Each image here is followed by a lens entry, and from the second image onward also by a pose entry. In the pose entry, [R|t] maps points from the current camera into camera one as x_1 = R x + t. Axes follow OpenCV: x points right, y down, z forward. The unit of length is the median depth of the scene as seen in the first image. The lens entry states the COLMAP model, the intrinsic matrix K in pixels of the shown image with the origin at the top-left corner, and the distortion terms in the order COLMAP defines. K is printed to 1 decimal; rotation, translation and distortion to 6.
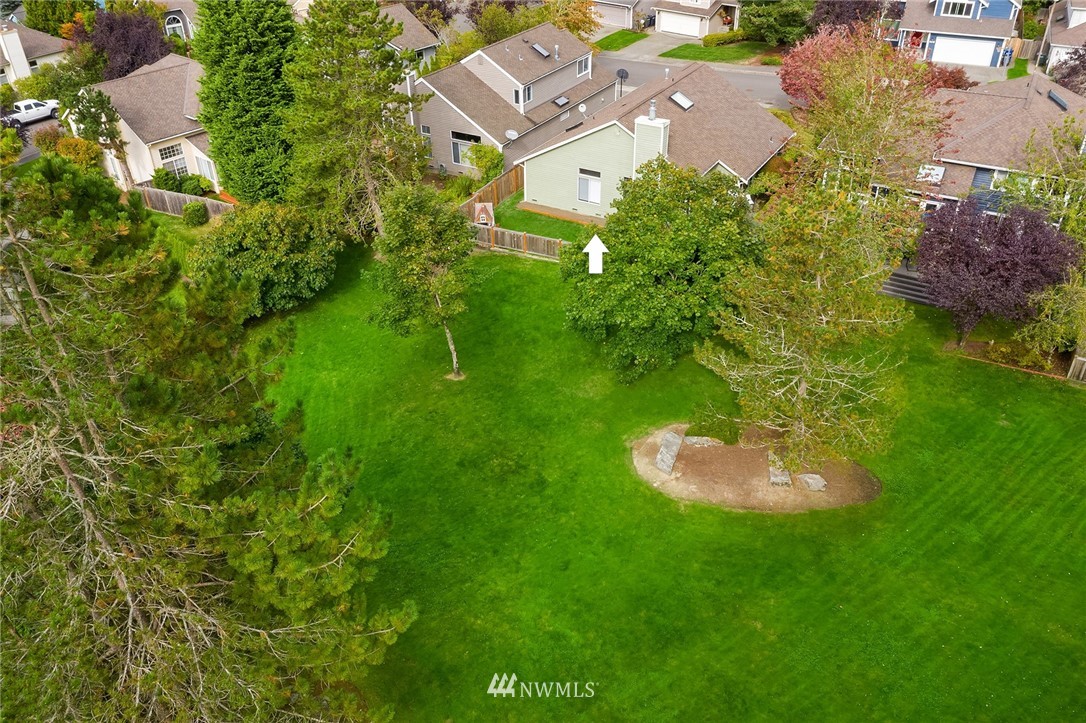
lens RADIAL K [[859.4, 0, 541.3], [0, 859.4, 362.2], [0, 0, 1]] dist [-0.012055, -0.005947]
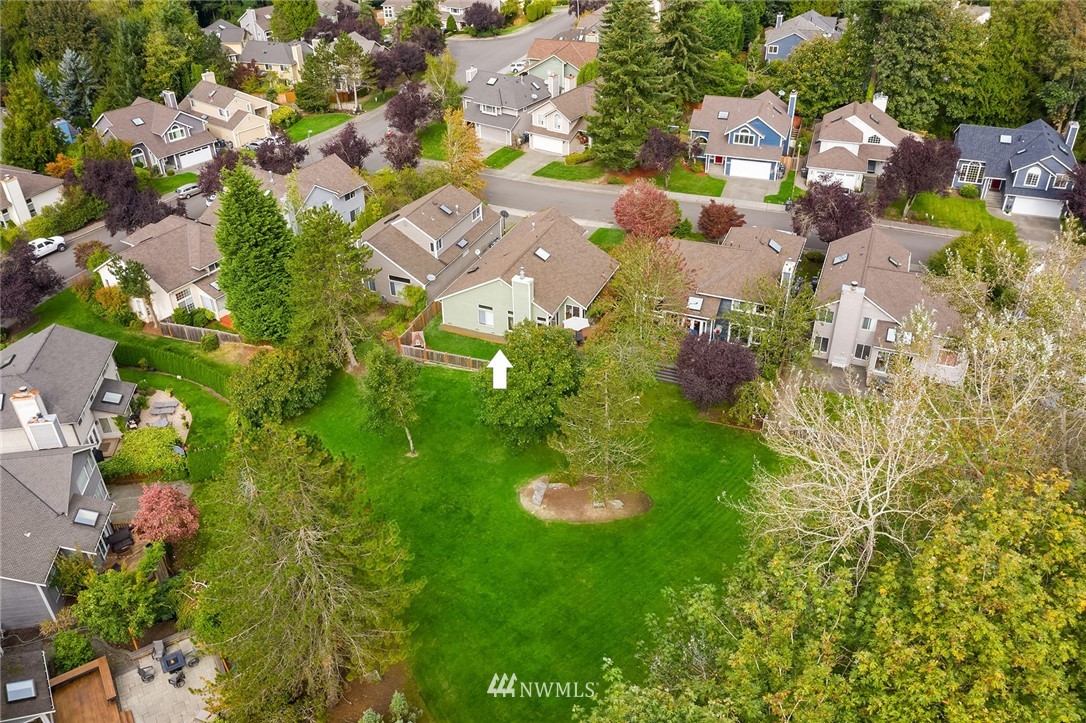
lens RADIAL K [[859.4, 0, 545.4], [0, 859.4, 359.1], [0, 0, 1]] dist [-0.012055, -0.005947]
pose [[0.991723, -0.066766, 0.109675, -0.015786], [0.068184, 0.997630, -0.009227, -0.139179], [-0.108799, 0.016628, 0.993925, -0.696265]]
